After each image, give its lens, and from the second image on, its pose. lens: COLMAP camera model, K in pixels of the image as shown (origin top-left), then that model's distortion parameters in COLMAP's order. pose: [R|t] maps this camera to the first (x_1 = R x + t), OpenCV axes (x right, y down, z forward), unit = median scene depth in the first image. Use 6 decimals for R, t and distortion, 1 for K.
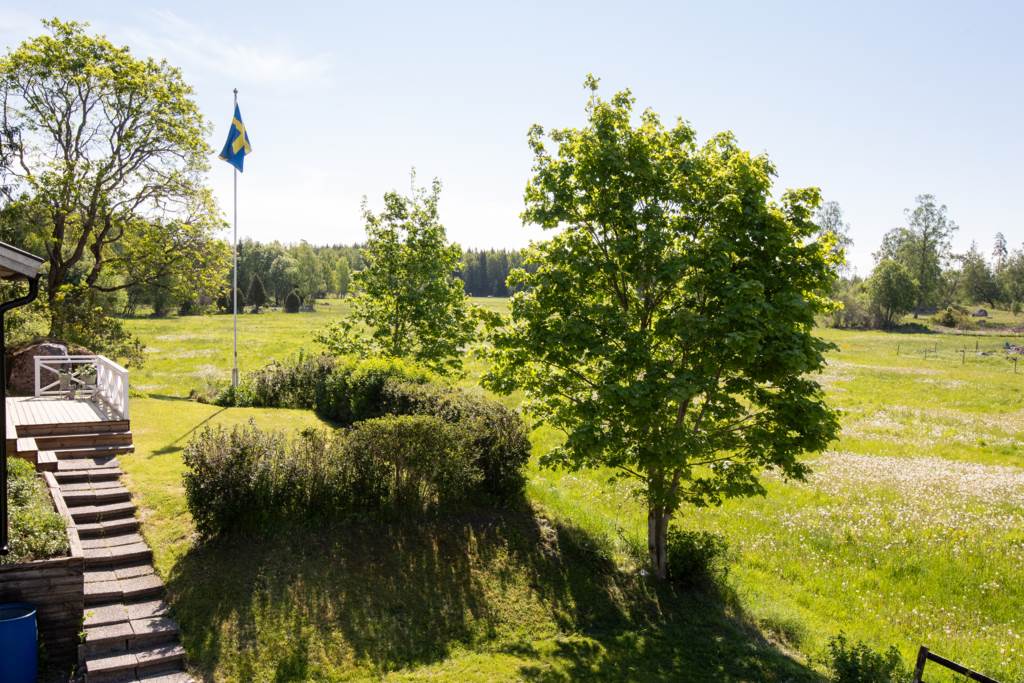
lens RADIAL K [[880.4, 0, 472.8], [0, 880.4, 362.1], [0, 0, 1]] dist [0.011181, 0.003068]
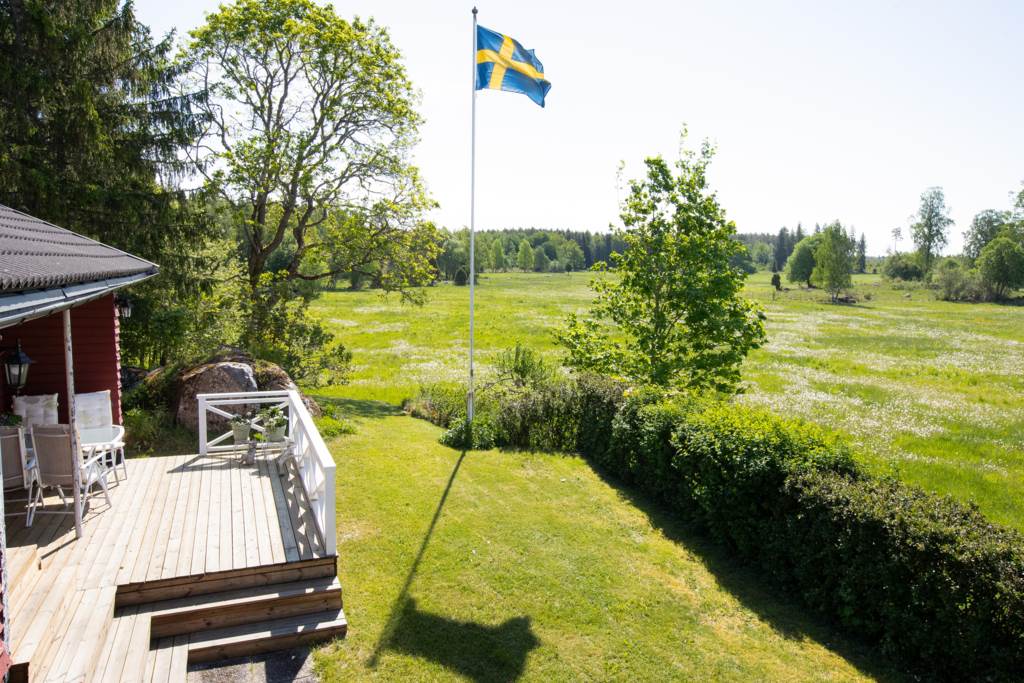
lens RADIAL K [[706.3, 0, 512.0], [0, 706.3, 341.5], [0, 0, 1]] dist [-0.003145, 0.002855]
pose [[0.992664, 0.010294, -0.120466, -0.117163], [-0.007192, 0.999632, 0.026162, -0.036689], [0.120691, -0.025104, 0.992373, 0.296687]]
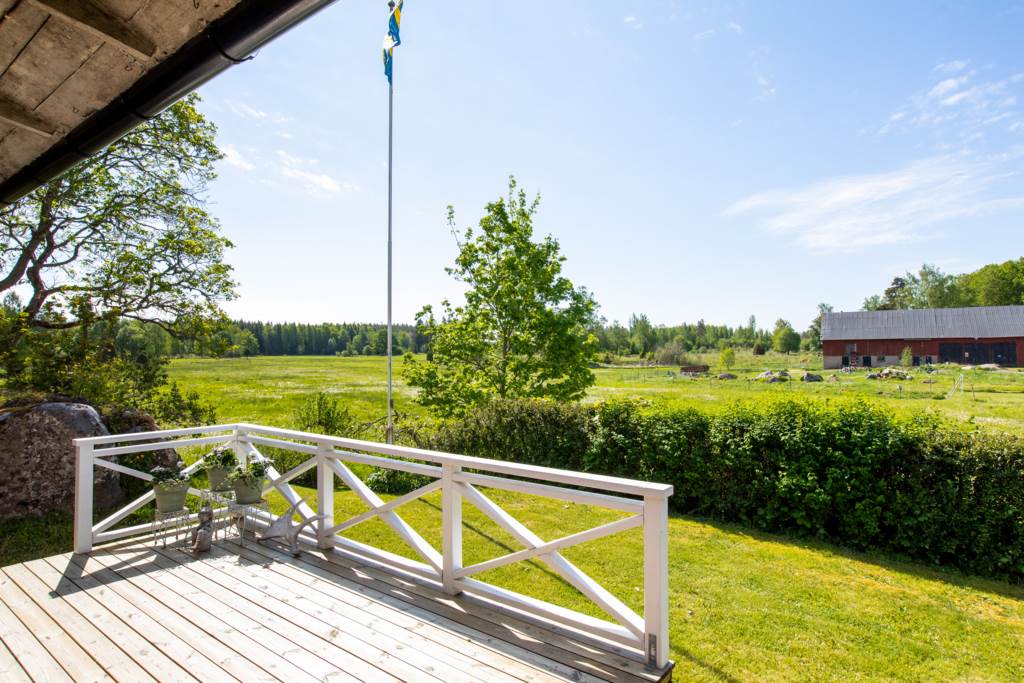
lens RADIAL K [[572.1, 0, 512.0], [0, 572.1, 341.5], [0, 0, 1]] dist [-0.029156, 0.001395]
pose [[0.920022, -0.016793, 0.391507, -0.249483], [0.053419, 0.995129, -0.082849, -0.010144], [-0.388209, 0.097137, 0.916438, 0.424658]]
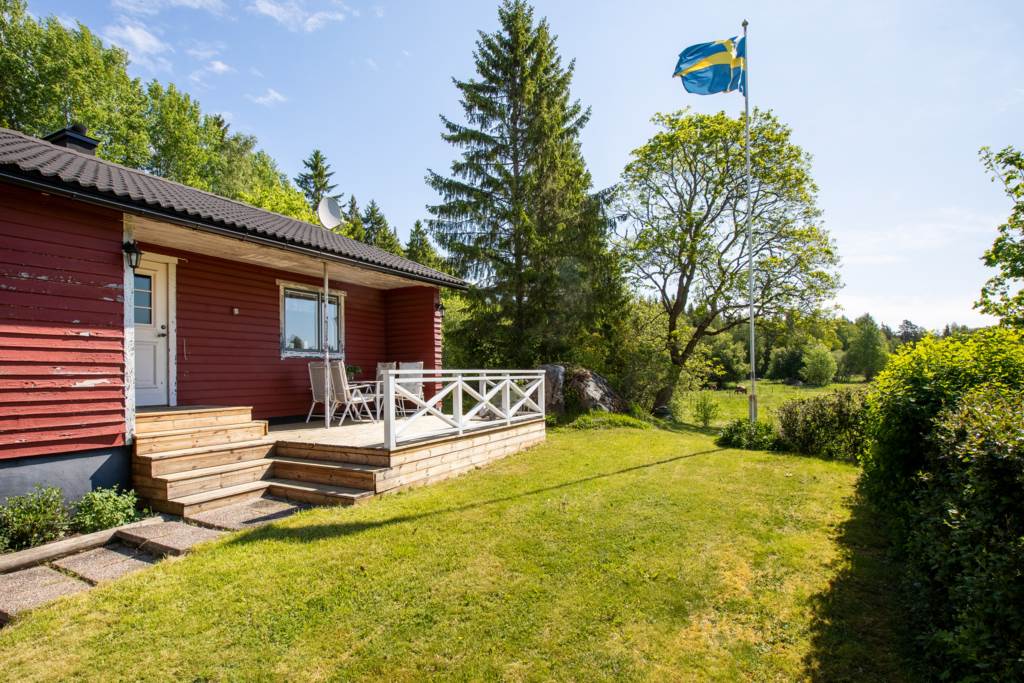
lens RADIAL K [[513.3, 0, 507.5], [0, 513.3, 365.8], [0, 0, 1]] dist [-0.016747, 0.000053]
pose [[0.555258, -0.039154, -0.830756, -0.023784], [-0.038475, 0.996612, -0.072687, 0.015519], [0.830788, 0.072324, 0.551871, 0.430596]]
